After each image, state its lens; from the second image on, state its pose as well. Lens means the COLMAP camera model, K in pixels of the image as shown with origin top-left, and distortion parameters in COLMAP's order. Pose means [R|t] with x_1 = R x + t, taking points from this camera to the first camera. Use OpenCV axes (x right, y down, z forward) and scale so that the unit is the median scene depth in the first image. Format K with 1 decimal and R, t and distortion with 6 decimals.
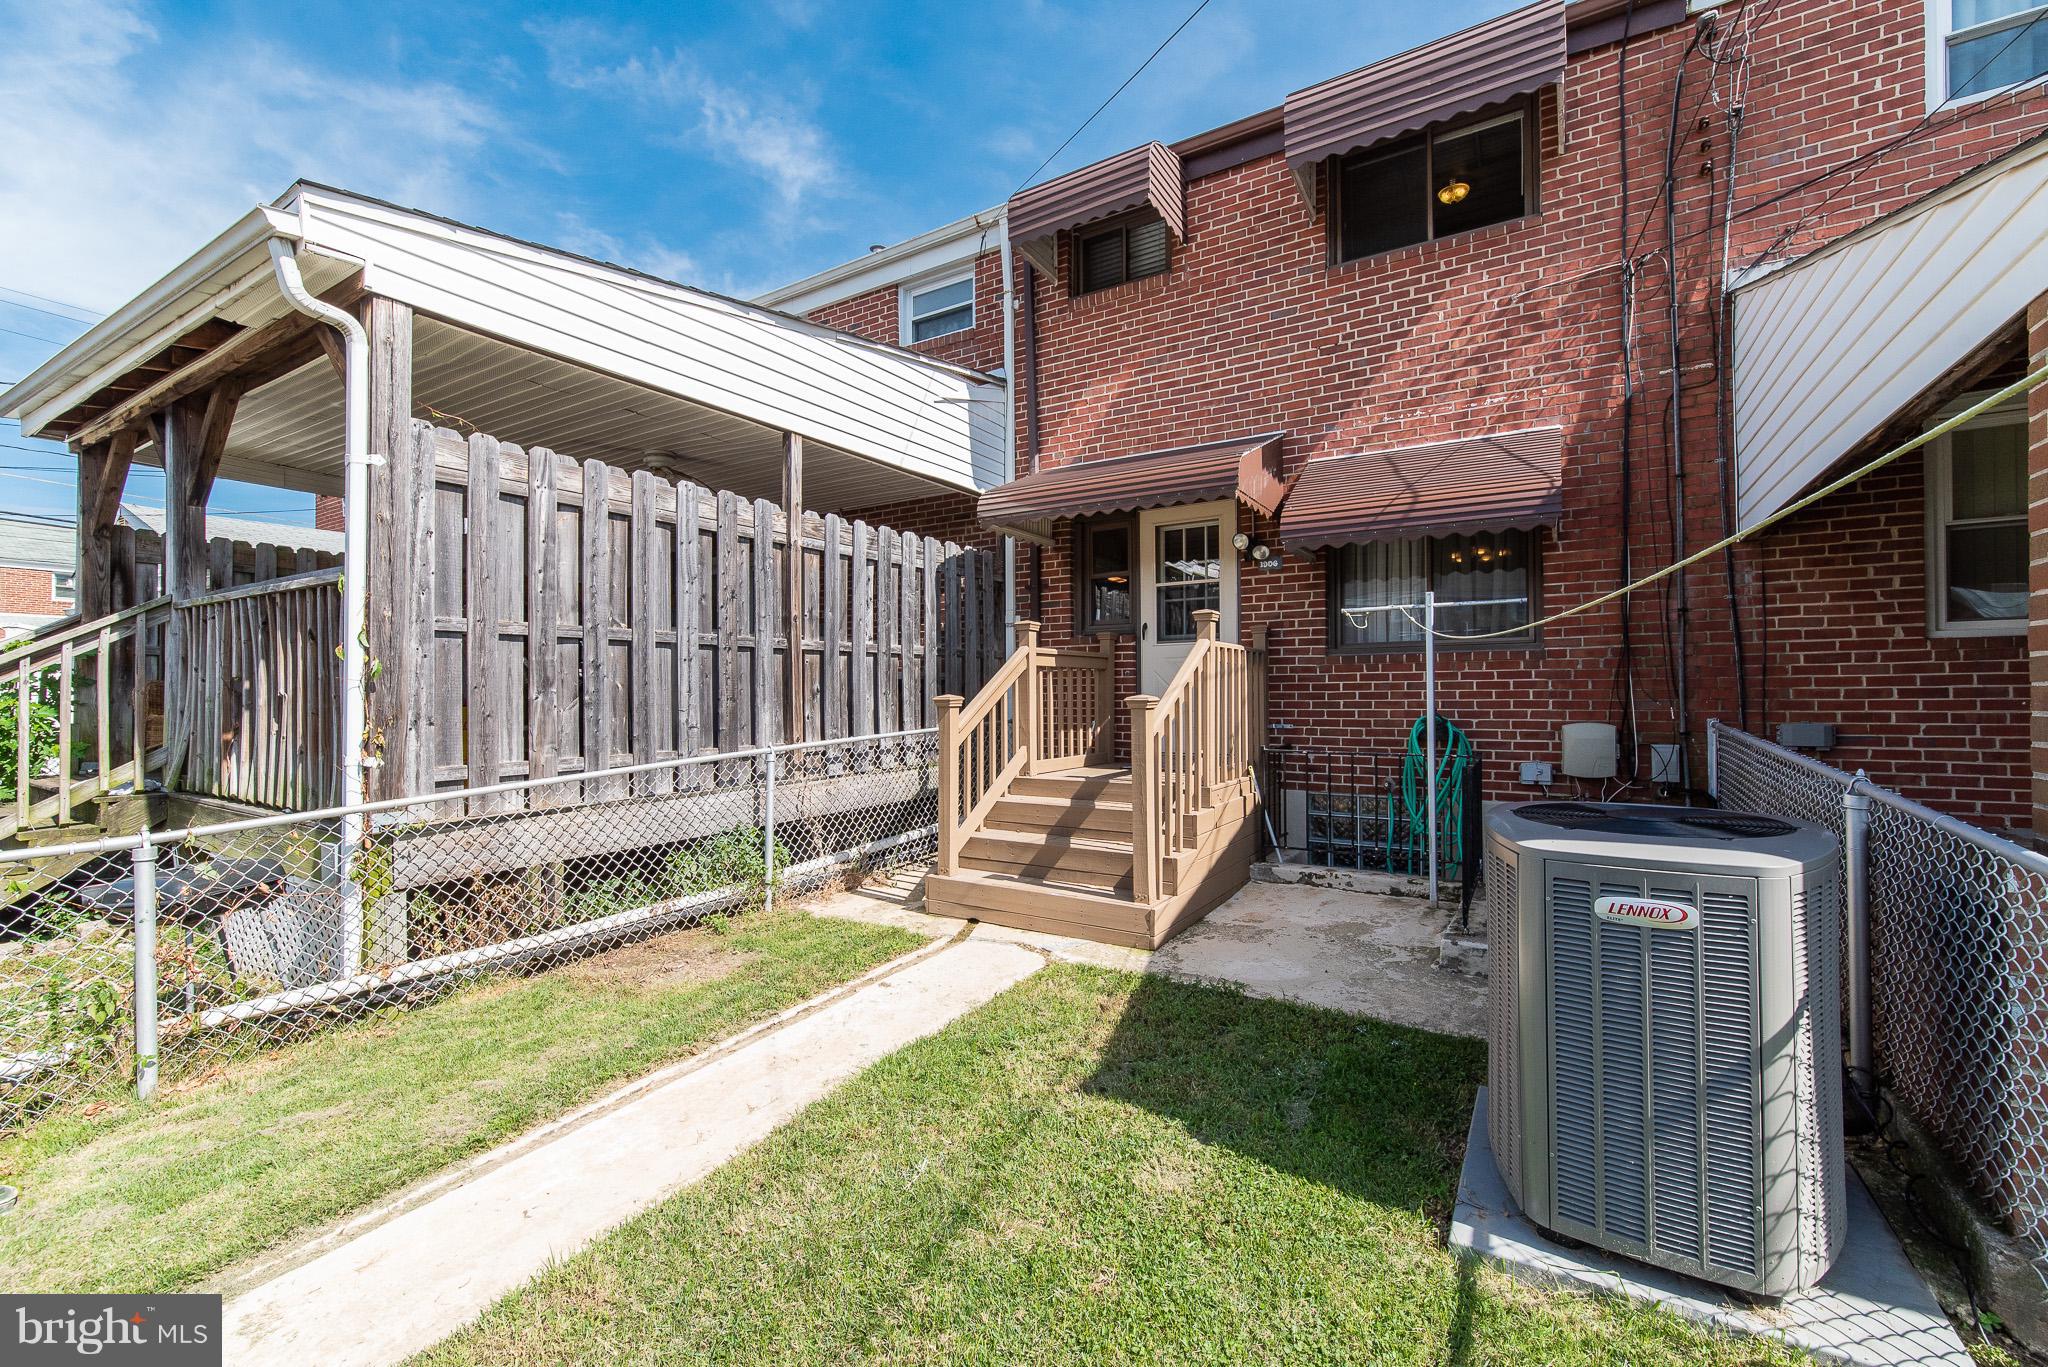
lens RADIAL K [[826.5, 0, 1019.2], [0, 826.5, 689.0], [0, 0, 1]] dist [0.002446, 0.000176]
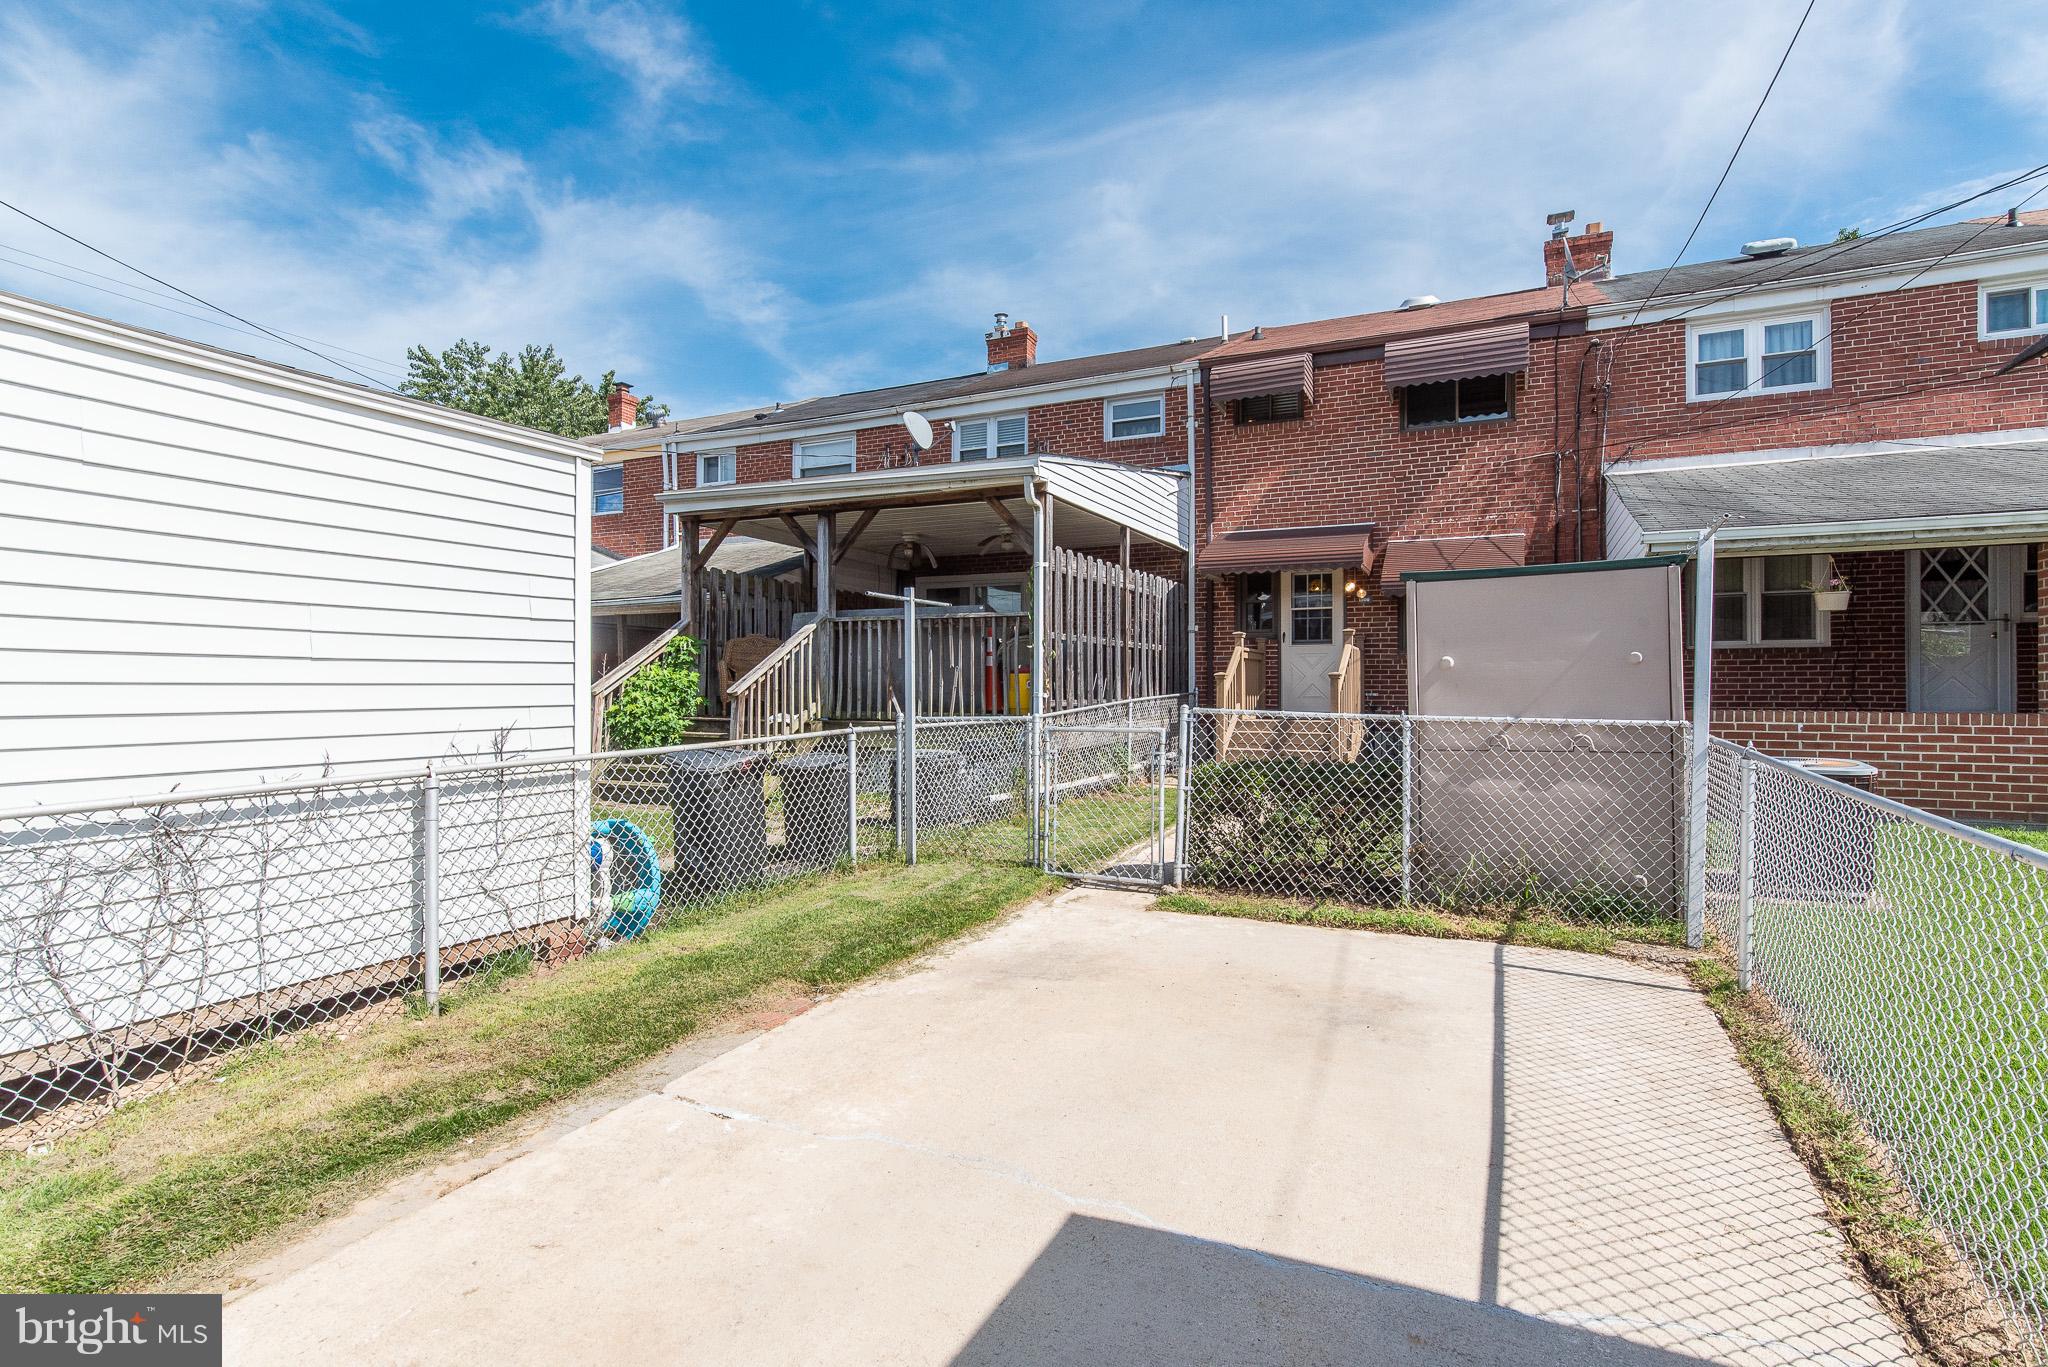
lens RADIAL K [[970.4, 0, 1023.8], [0, 970.4, 691.3], [0, 0, 1]] dist [-0.003611, -0.000368]
pose [[0.993843, 0.010754, 0.110277, -0.688099], [-0.010566, 0.999942, -0.002286, 0.056212], [-0.110295, 0.001107, 0.993898, -1.021457]]
